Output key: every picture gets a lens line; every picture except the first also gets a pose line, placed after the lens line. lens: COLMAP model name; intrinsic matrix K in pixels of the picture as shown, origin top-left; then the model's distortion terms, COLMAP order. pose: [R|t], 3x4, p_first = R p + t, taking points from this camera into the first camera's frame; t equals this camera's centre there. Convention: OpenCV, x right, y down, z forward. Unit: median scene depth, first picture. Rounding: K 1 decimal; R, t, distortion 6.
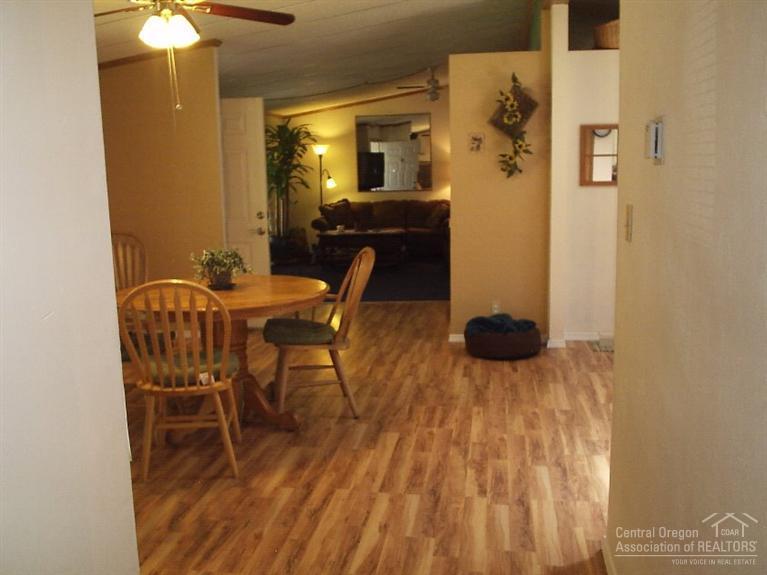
lens RADIAL K [[739.8, 0, 383.5], [0, 739.8, 287.5], [0, 0, 1]] dist [-0.002485, -0.001688]
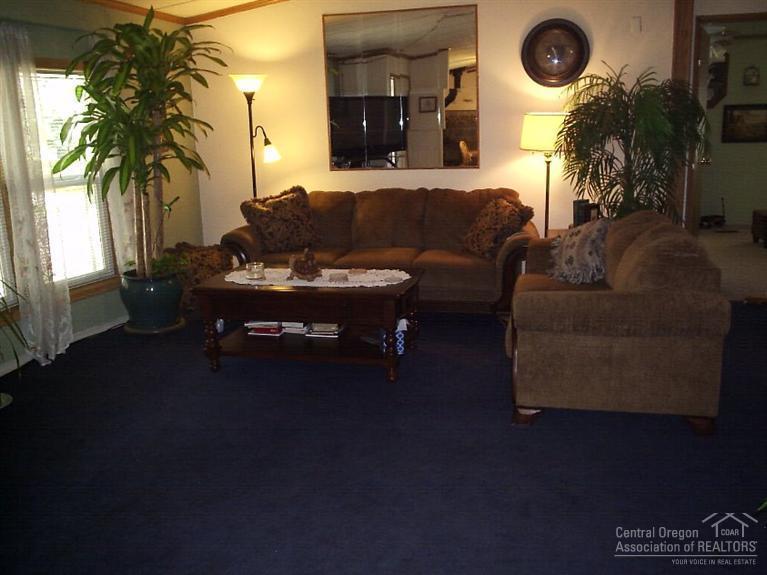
lens RADIAL K [[739.8, 0, 383.5], [0, 739.8, 287.5], [0, 0, 1]] dist [-0.002485, -0.001688]
pose [[0.997803, 0.000702, -0.066250, 0.036216], [0.002875, 0.998544, 0.053870, -0.080221], [0.066191, -0.053942, 0.996348, 0.520875]]
